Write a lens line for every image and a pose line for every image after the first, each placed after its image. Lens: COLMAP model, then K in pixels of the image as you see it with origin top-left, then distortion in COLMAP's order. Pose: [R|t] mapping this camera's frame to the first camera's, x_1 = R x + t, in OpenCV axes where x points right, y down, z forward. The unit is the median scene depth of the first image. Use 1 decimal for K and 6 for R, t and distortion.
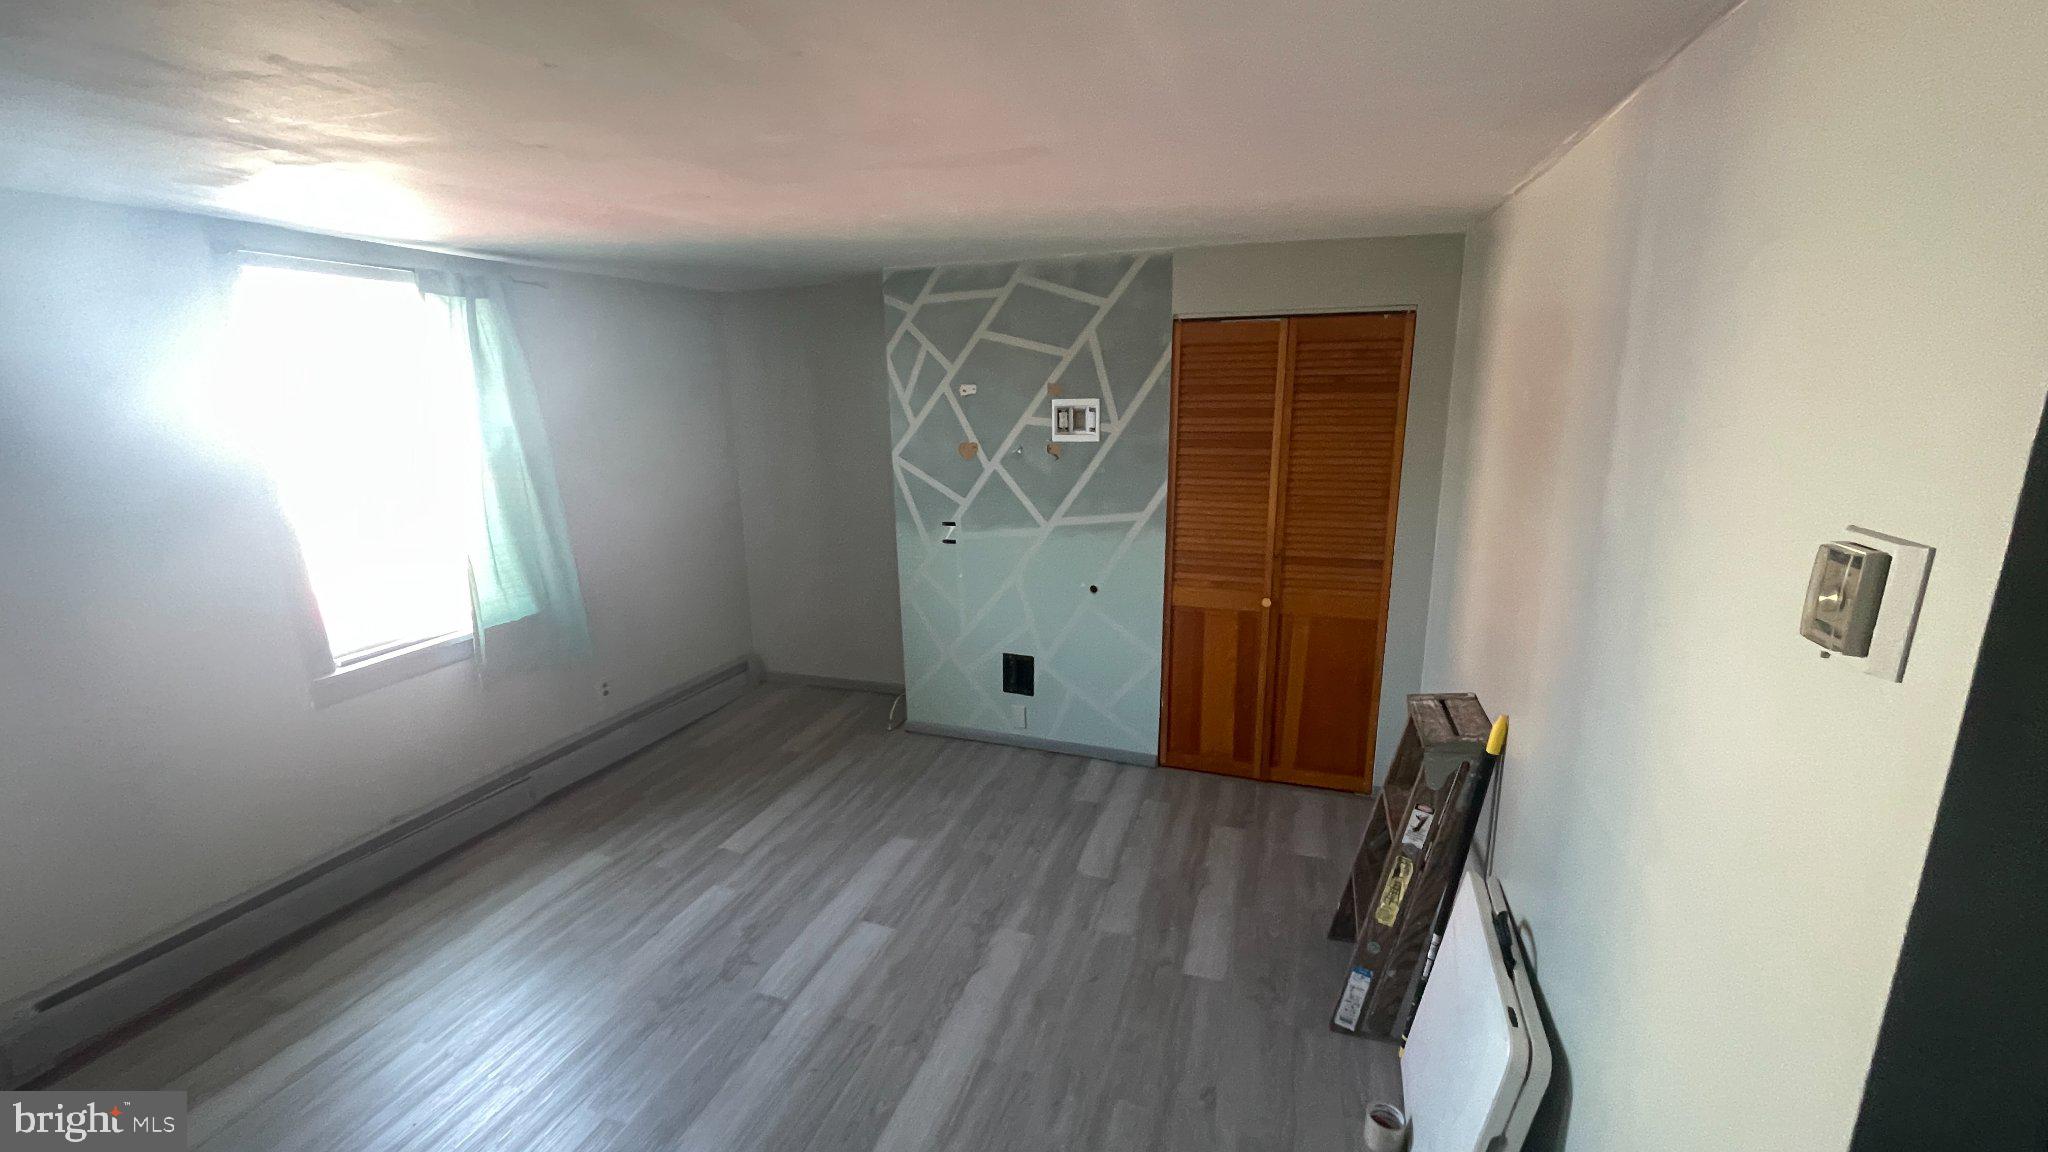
lens RADIAL K [[830.9, 0, 1013.2], [0, 830.9, 581.3], [0, 0, 1]] dist [-0.003680, 0.000657]
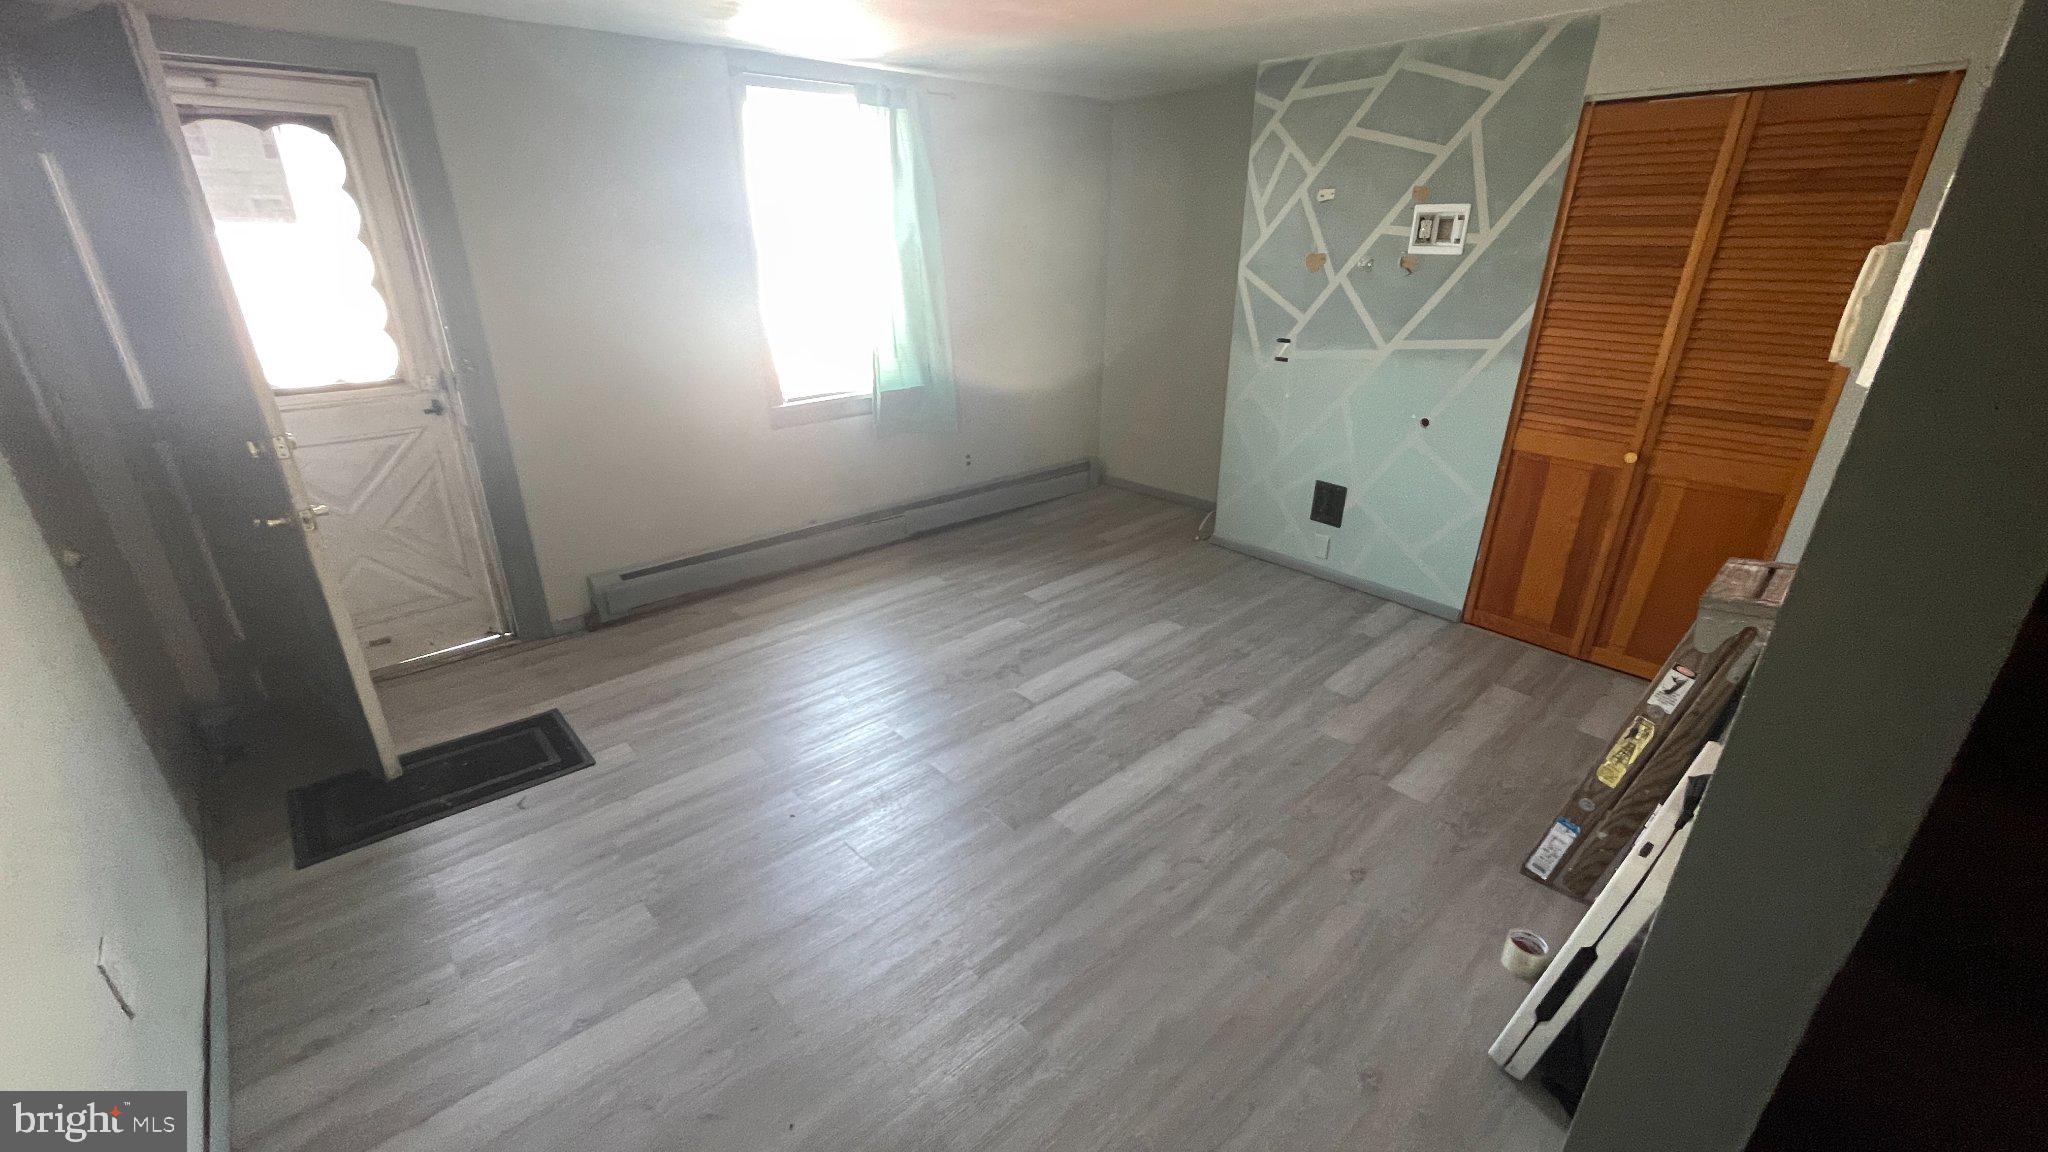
lens RADIAL K [[830.9, 0, 1013.2], [0, 830.9, 581.3], [0, 0, 1]] dist [-0.003680, 0.000657]
pose [[0.878387, 0.201058, -0.433604, 0.139815], [-0.122482, 0.971612, 0.202405, 0.054060], [0.461990, -0.124681, 0.878077, -0.061205]]
